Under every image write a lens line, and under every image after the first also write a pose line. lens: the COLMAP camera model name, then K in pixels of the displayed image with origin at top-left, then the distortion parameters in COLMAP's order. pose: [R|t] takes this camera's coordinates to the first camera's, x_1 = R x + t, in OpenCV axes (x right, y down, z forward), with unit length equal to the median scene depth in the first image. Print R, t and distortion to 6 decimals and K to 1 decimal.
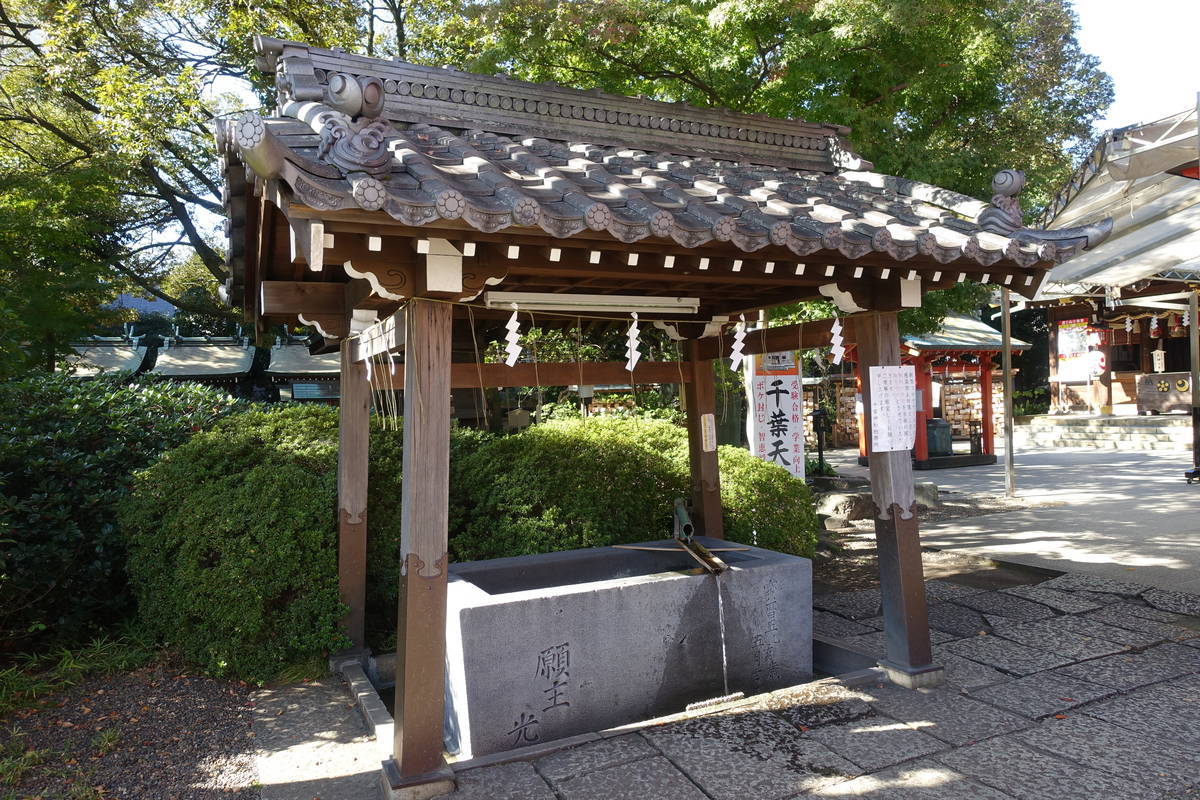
lens RADIAL K [[825.2, 0, 600.0], [0, 825.2, 400.0], [0, 0, 1]] dist [0.000230, -0.002051]
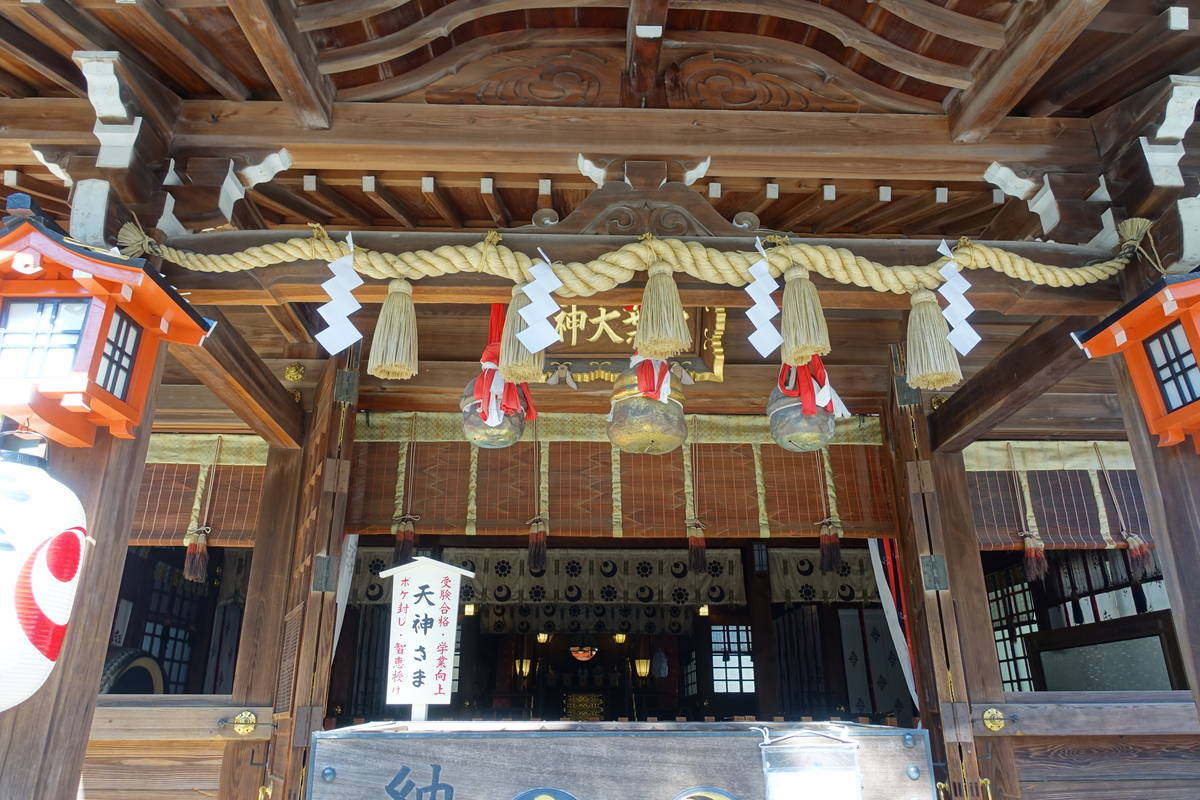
lens RADIAL K [[820.2, 0, 600.0], [0, 820.2, 400.0], [0, 0, 1]] dist [-0.002389, -0.002071]
pose [[0.400997, 0.361769, 0.841620, 0.476761], [-0.016589, 0.921437, -0.388174, -0.024899], [-0.915929, 0.141695, 0.375495, 0.788091]]
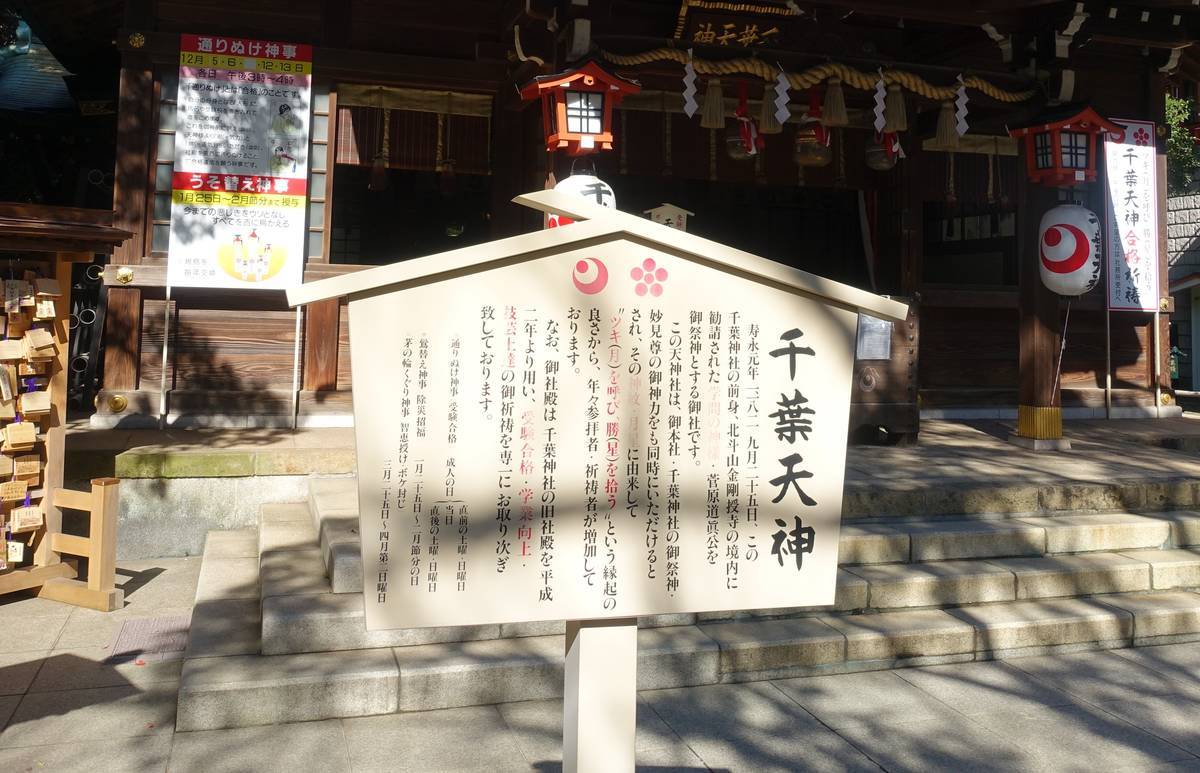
lens RADIAL K [[1146.8, 0, 636.5], [0, 1146.8, 216.5], [0, 0, 1]] dist [0.002565, -0.003722]
pose [[0.121102, 0.113434, 0.986137, 0.253421], [-0.033988, 0.993340, -0.110089, -0.011334], [-0.992058, -0.020185, 0.124151, 0.834709]]
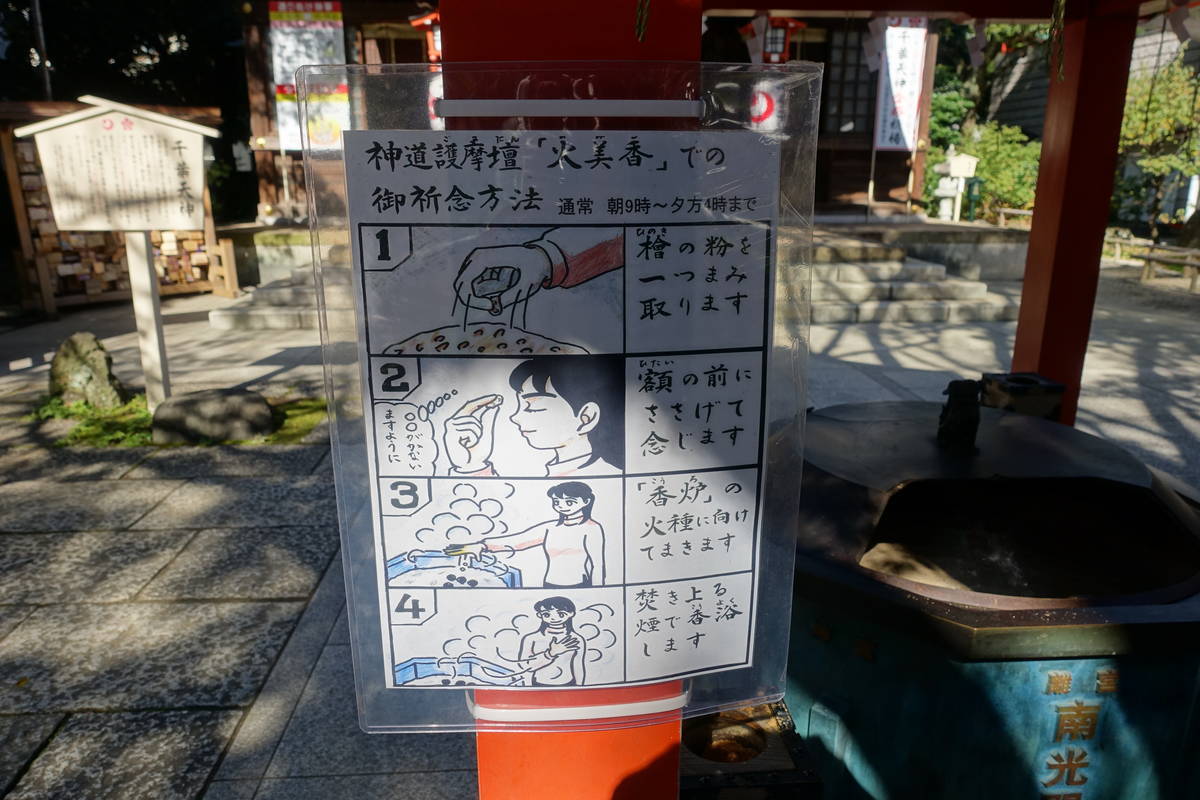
lens RADIAL K [[825.2, 0, 600.0], [0, 825.2, 400.0], [0, 0, 1]] dist [0.000230, -0.002051]
pose [[0.372852, -0.219135, 0.901644, 0.193497], [-0.018704, 0.969740, 0.243420, -0.003163], [-0.927702, -0.107625, 0.357471, 0.674017]]
